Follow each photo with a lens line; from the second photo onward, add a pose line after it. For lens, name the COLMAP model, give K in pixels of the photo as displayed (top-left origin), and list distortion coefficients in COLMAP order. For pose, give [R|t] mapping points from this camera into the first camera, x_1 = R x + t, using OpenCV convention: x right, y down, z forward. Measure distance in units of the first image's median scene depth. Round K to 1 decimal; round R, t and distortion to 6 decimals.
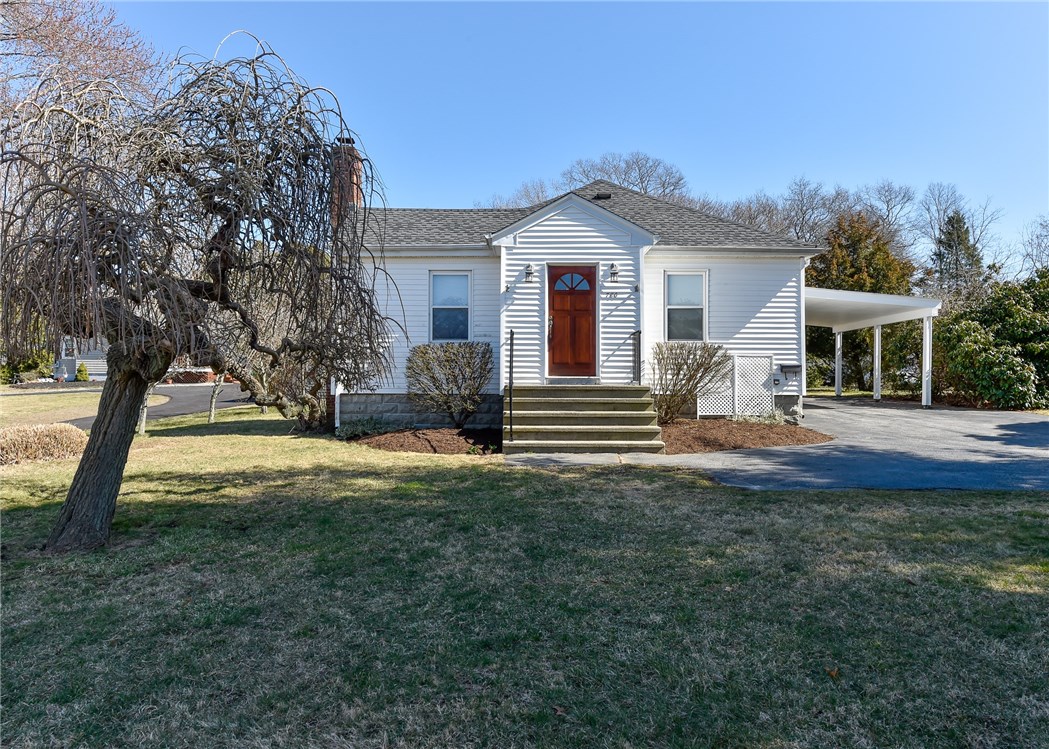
lens RADIAL K [[779.7, 0, 524.5], [0, 779.7, 374.5], [0, 0, 1]] dist [0.001485, 0.000244]
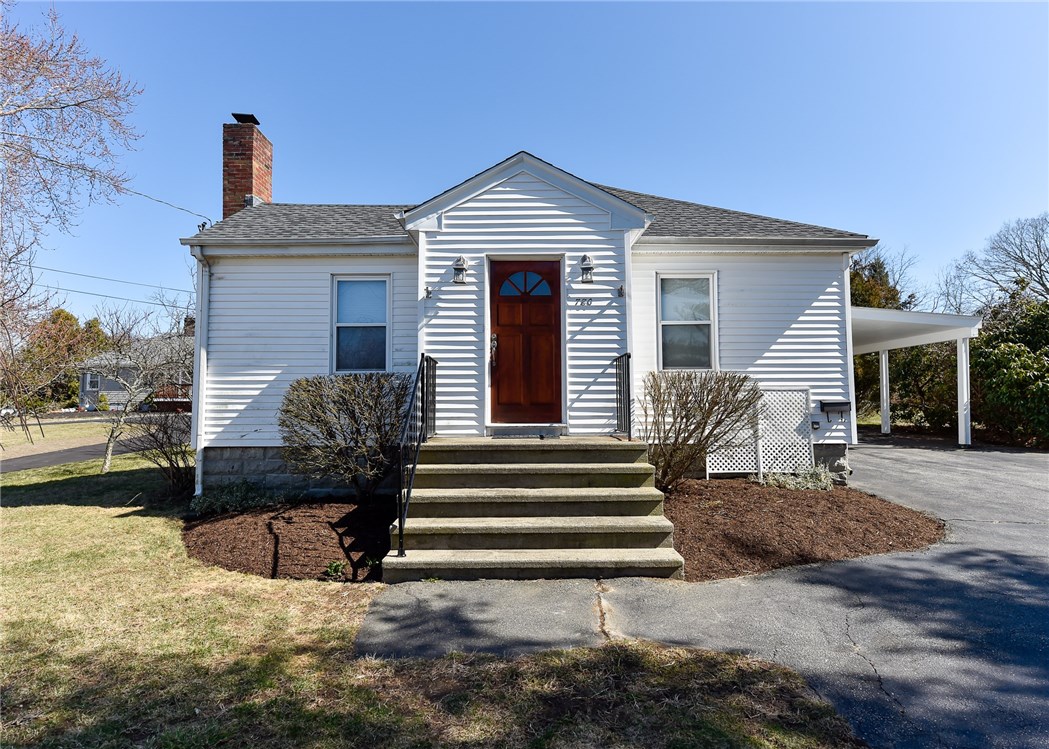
lens RADIAL K [[625.5, 0, 524.5], [0, 625.5, 374.5], [0, 0, 1]] dist [-0.000648, -0.000135]
pose [[0.999927, -0.007832, 0.009164, 0.053303], [0.008162, 0.999299, -0.036527, -0.019349], [-0.008871, 0.036599, 0.999291, 0.447221]]
